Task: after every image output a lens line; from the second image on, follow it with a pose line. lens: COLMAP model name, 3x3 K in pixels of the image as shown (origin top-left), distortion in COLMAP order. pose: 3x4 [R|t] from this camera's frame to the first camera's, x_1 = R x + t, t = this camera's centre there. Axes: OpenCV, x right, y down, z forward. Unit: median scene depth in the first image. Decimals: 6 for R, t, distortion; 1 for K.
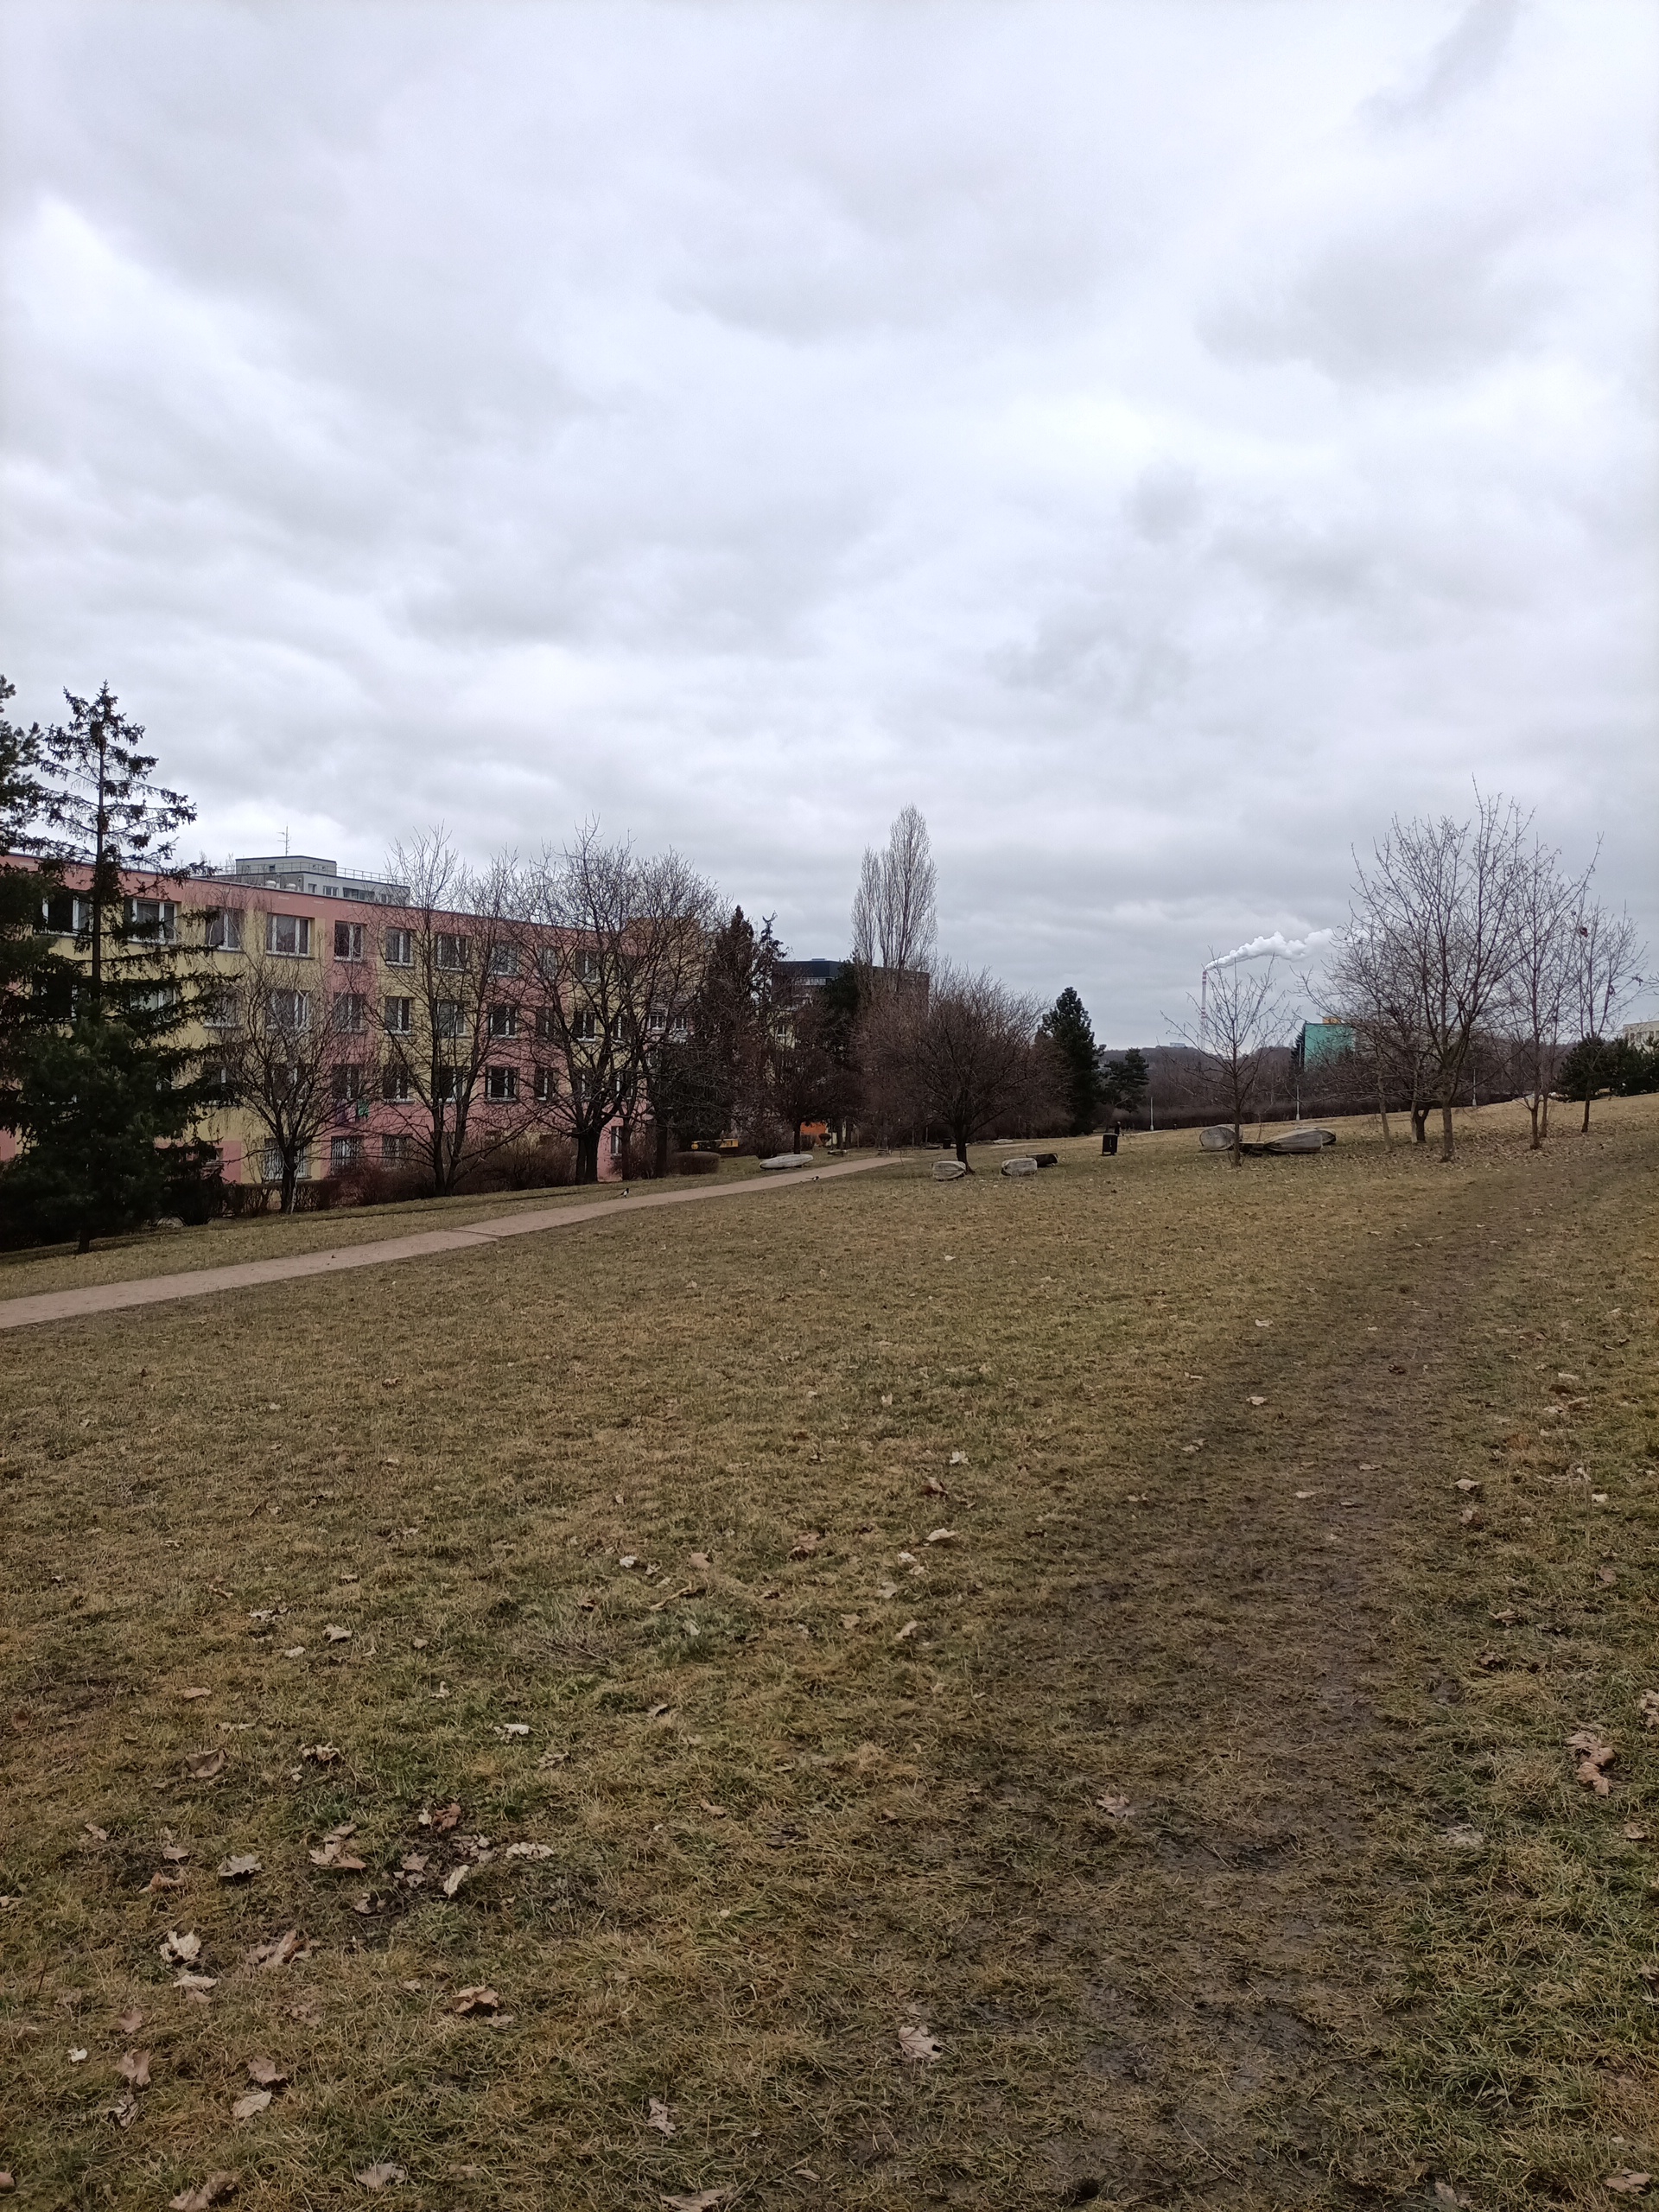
lens RADIAL K [[1536.1, 0, 840.2], [0, 1536.1, 1107.4], [0, 0, 1]] dist [-0.000405, -0.019283]
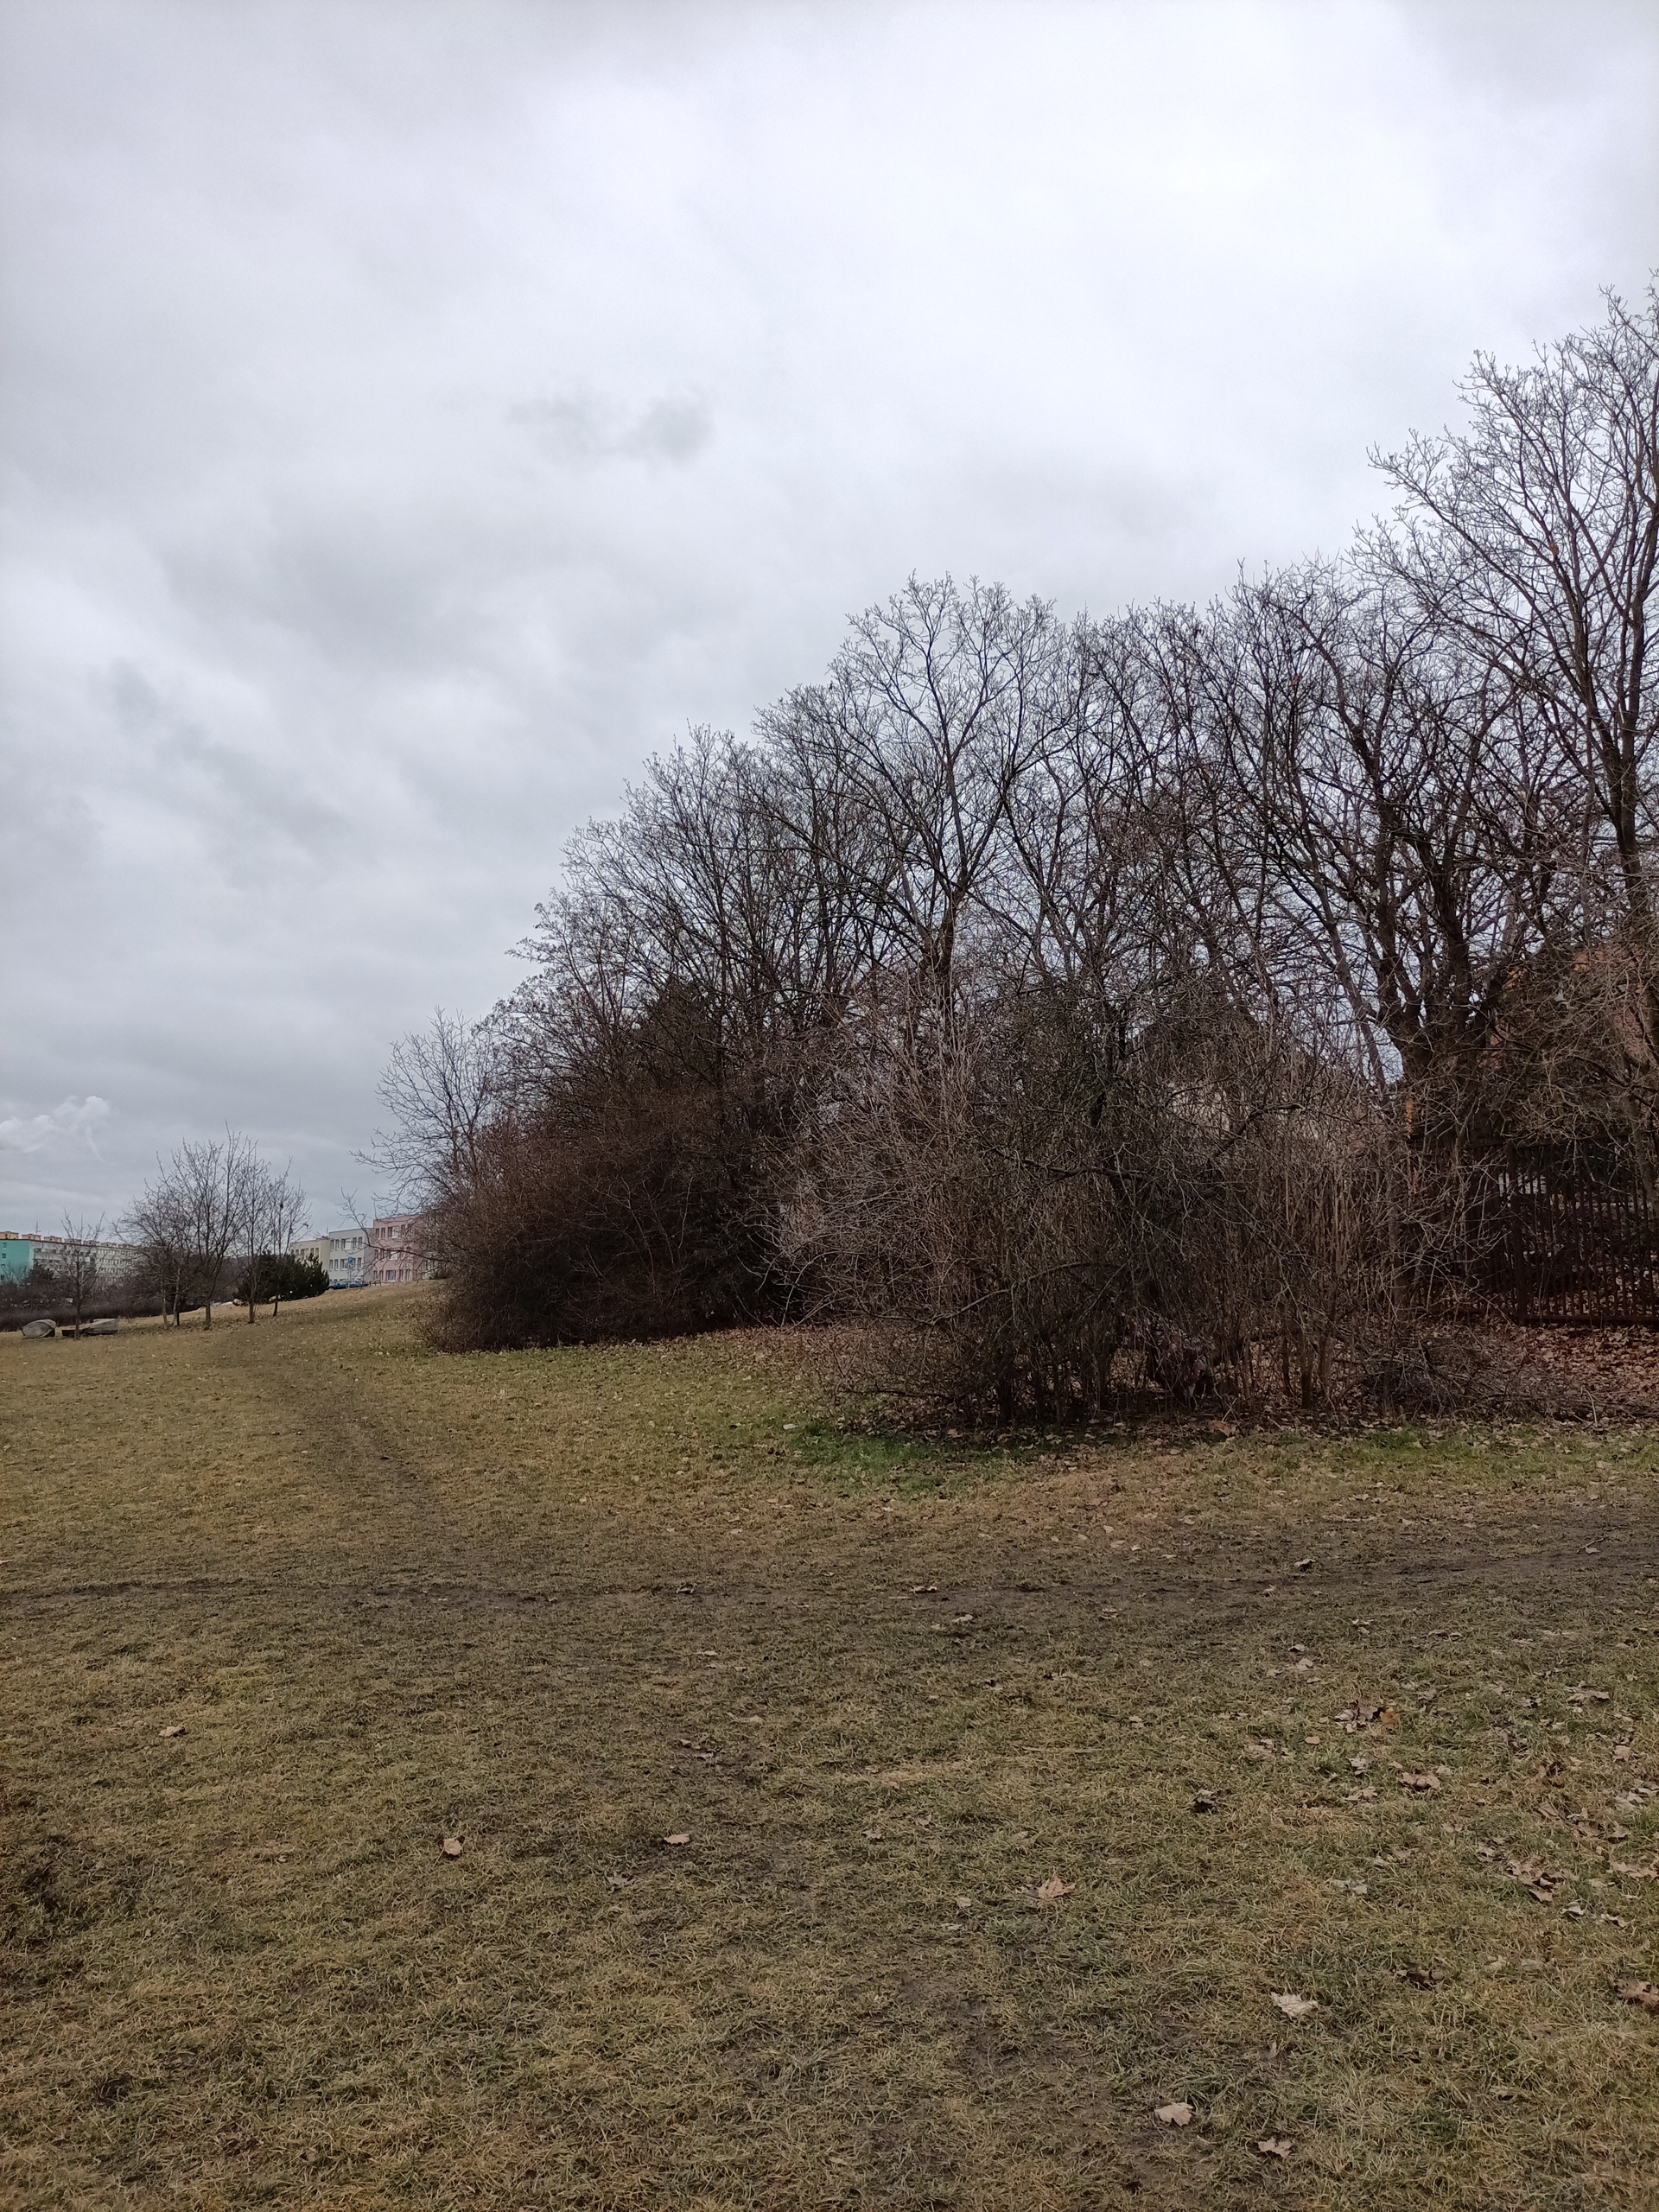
lens RADIAL K [[1536.1, 0, 843.5], [0, 1536.1, 1104.2], [0, 0, 1]] dist [-0.000405, -0.019283]
pose [[0.683202, 0.067293, 0.727123, -0.336094], [0.035531, 0.991502, -0.125145, 0.019565], [-0.729365, 0.111335, 0.675005, -0.629091]]
